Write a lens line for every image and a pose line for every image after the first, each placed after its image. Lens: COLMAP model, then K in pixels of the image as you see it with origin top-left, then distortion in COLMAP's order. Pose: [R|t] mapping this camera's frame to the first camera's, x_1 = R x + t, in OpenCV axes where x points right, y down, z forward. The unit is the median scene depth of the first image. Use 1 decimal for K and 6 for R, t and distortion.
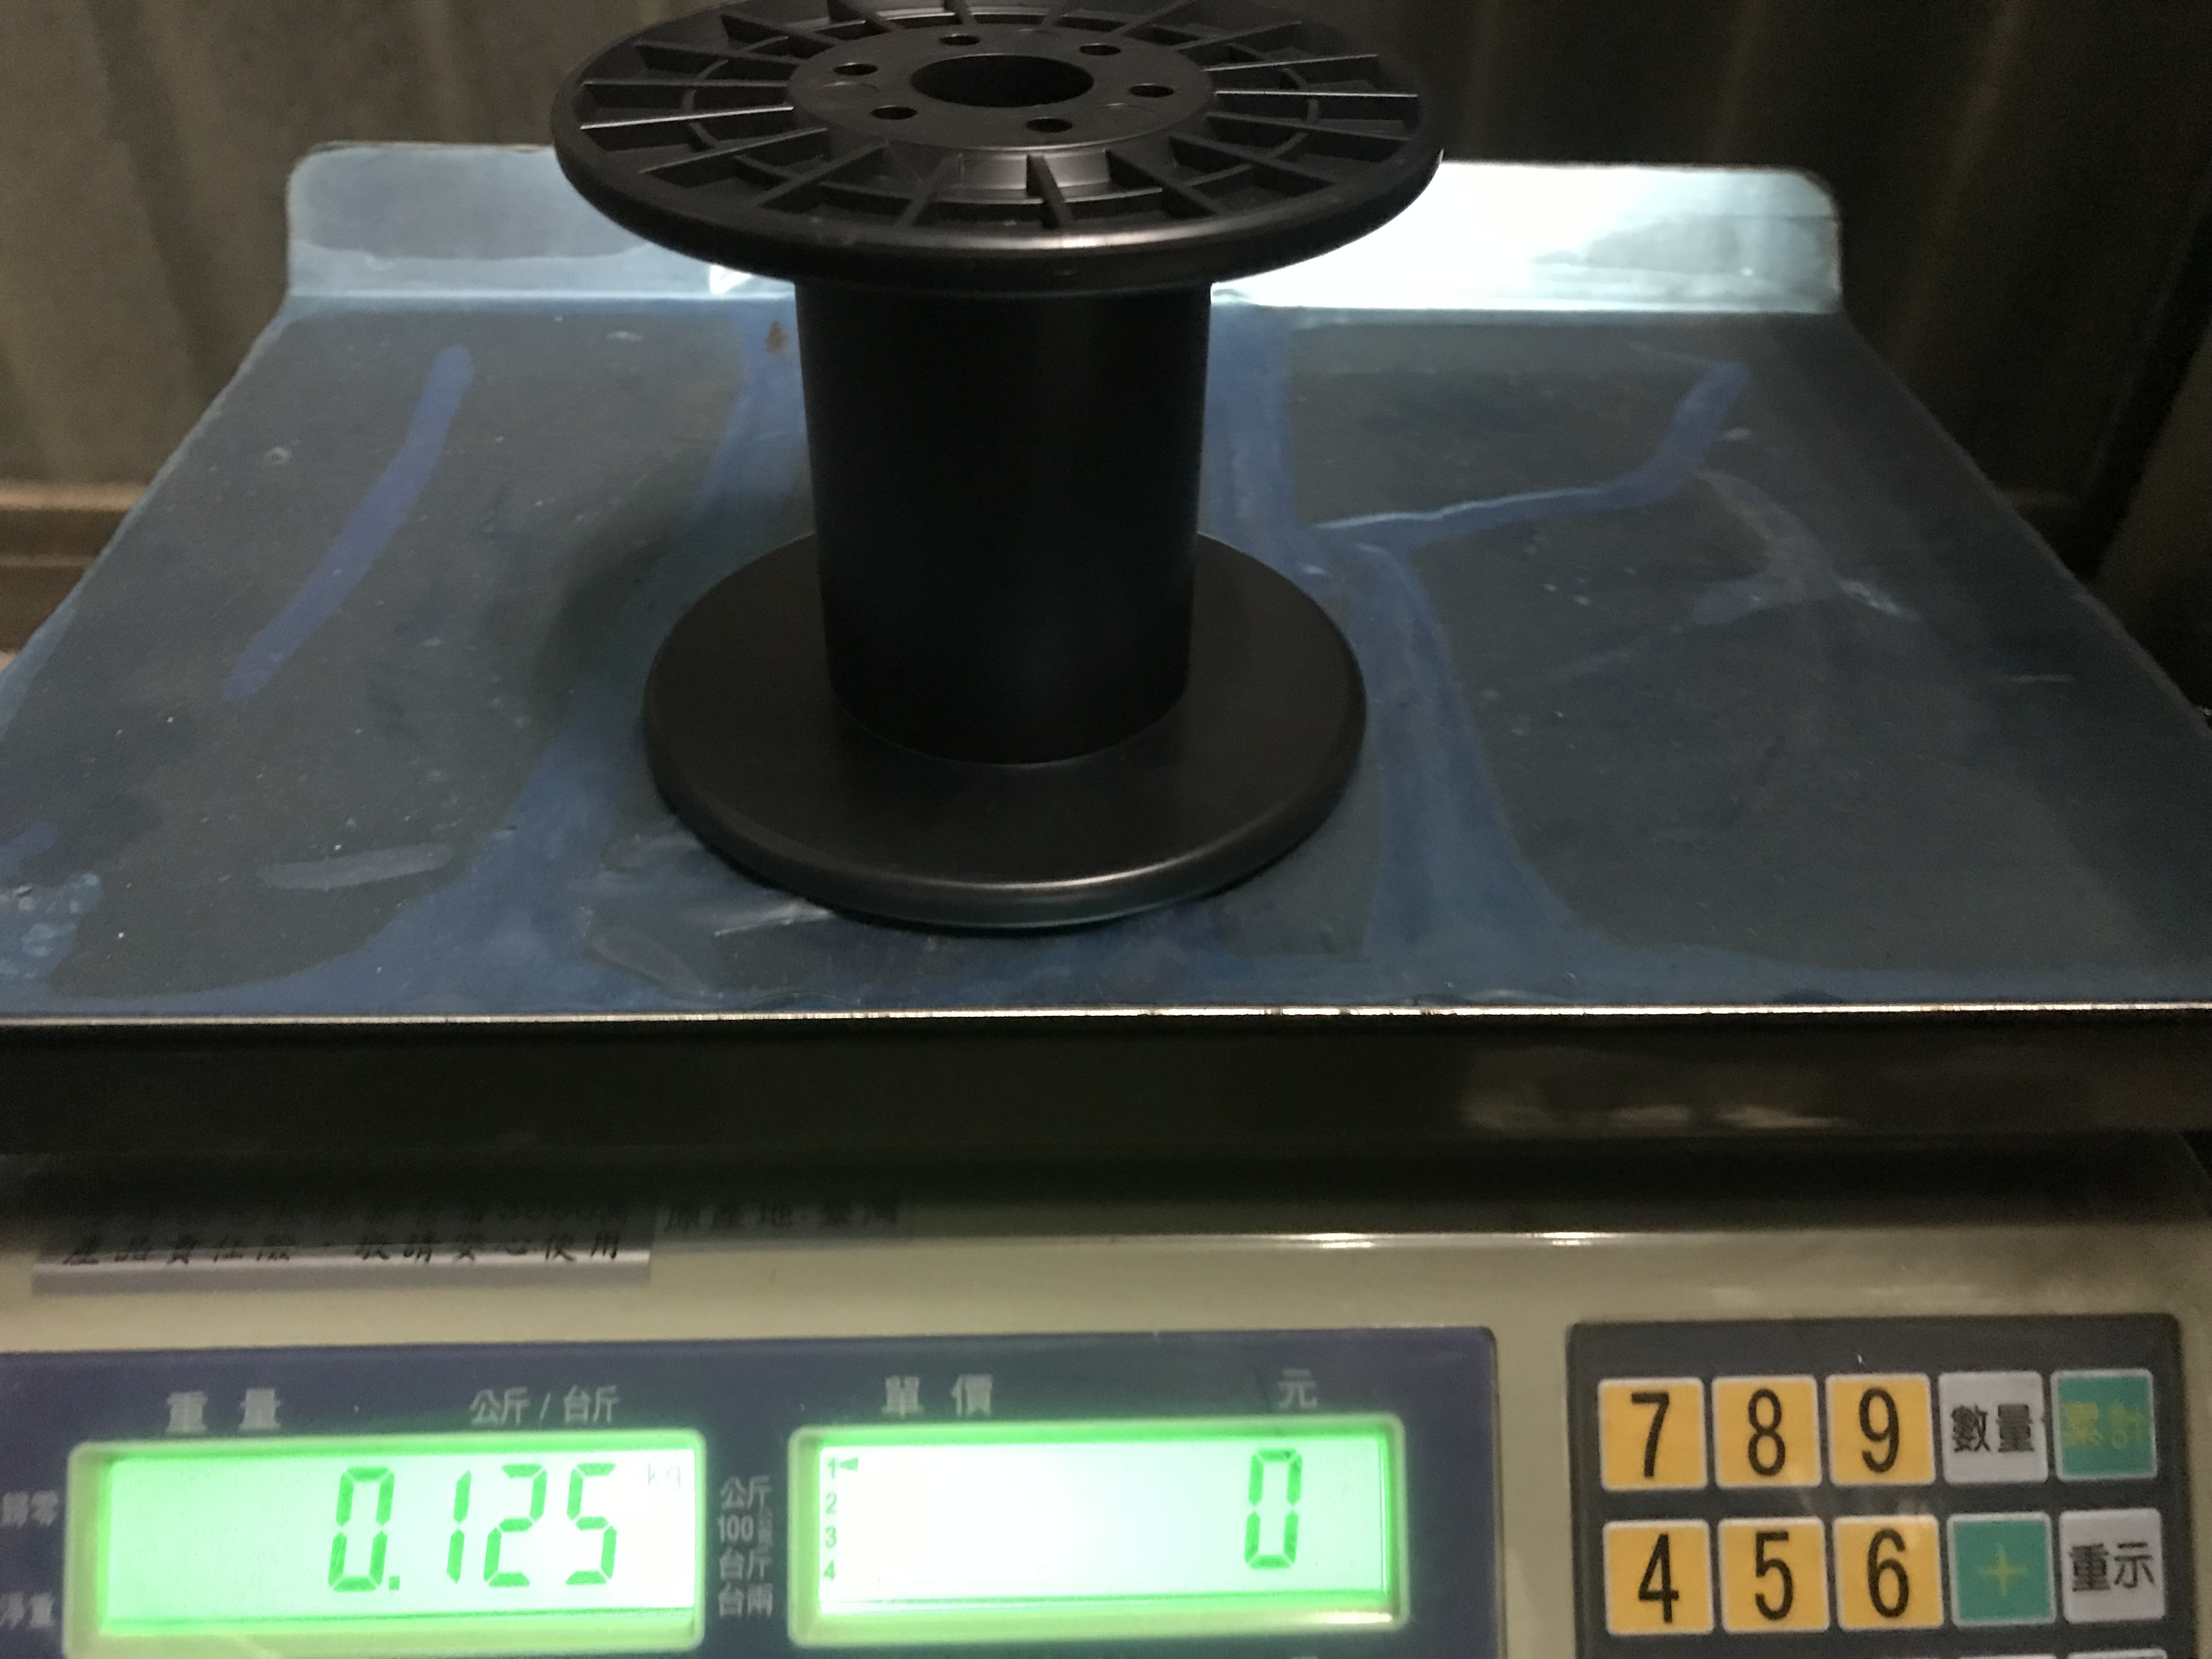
lens RADIAL K [[1800.7, 0, 1106.2], [0, 1800.7, 831.5], [0, 0, 1]] dist [0.014203, -0.035206]
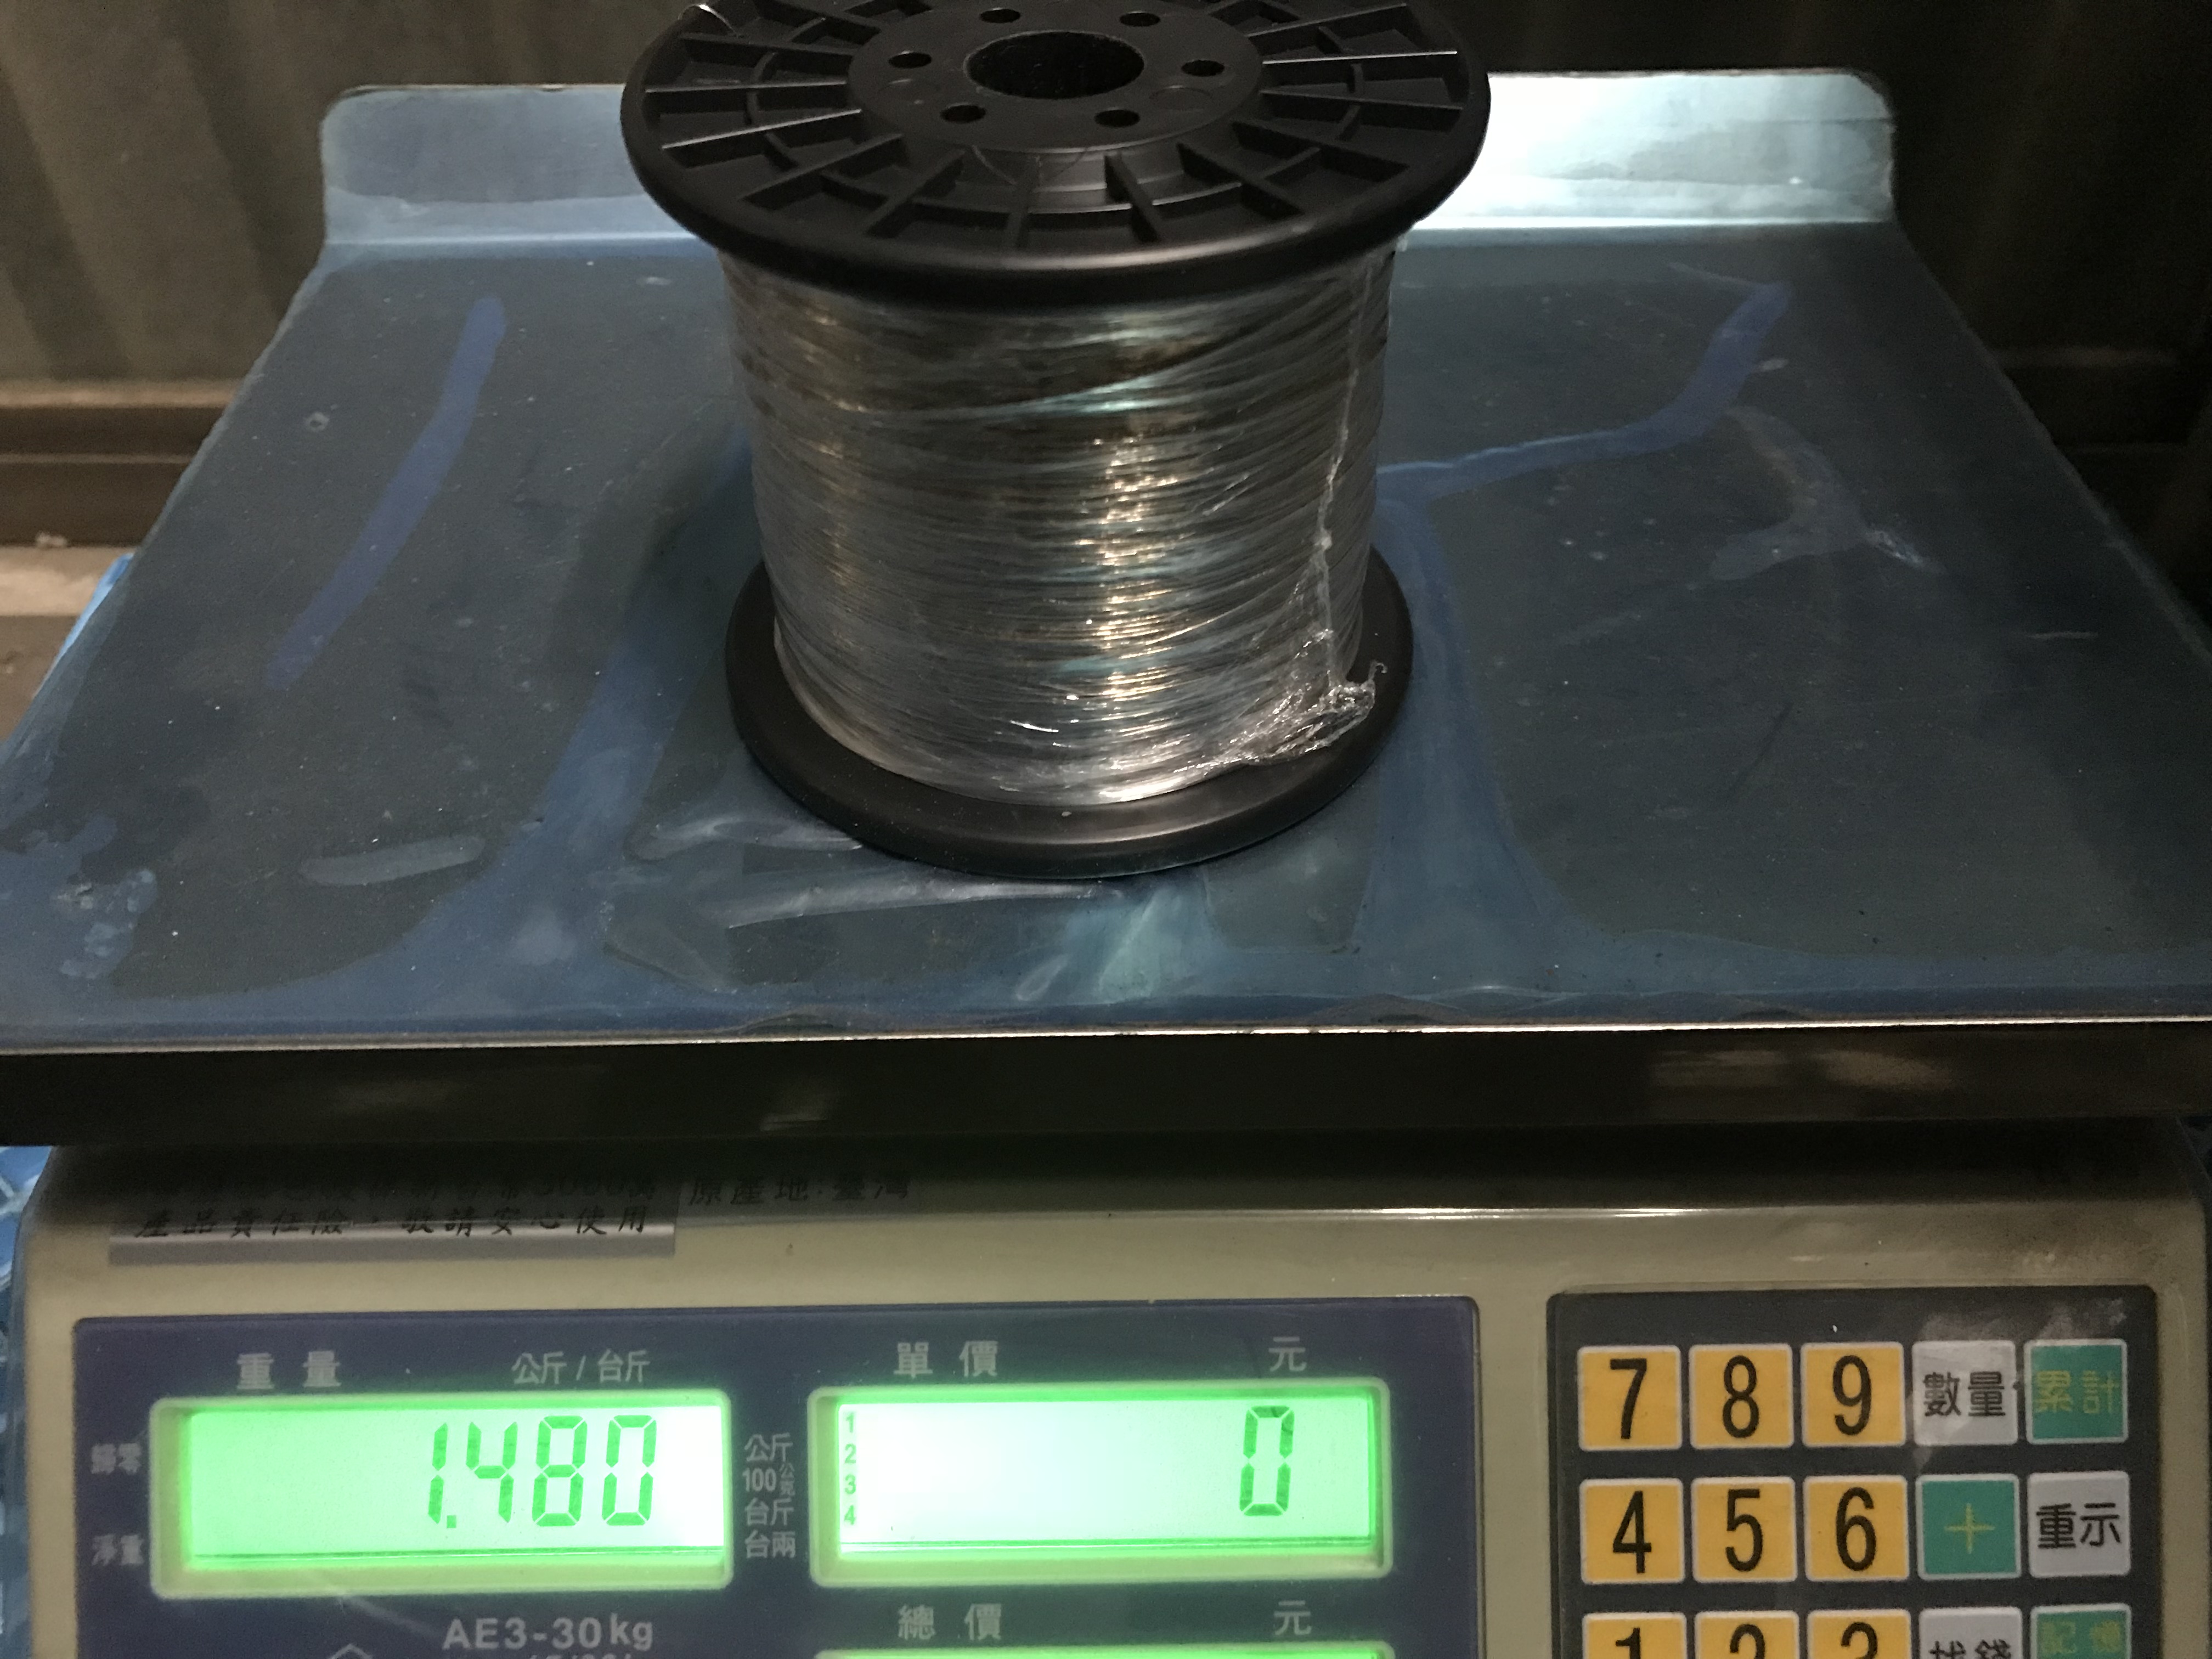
lens RADIAL K [[1800.7, 0, 1107.4], [0, 1800.7, 821.7], [0, 0, 1]] dist [0.014203, -0.035206]
pose [[0.998872, -0.003358, -0.047363, 0.051030], [0.007309, 0.996481, 0.083495, -0.087839], [0.046916, -0.083747, 0.995382, -0.026200]]
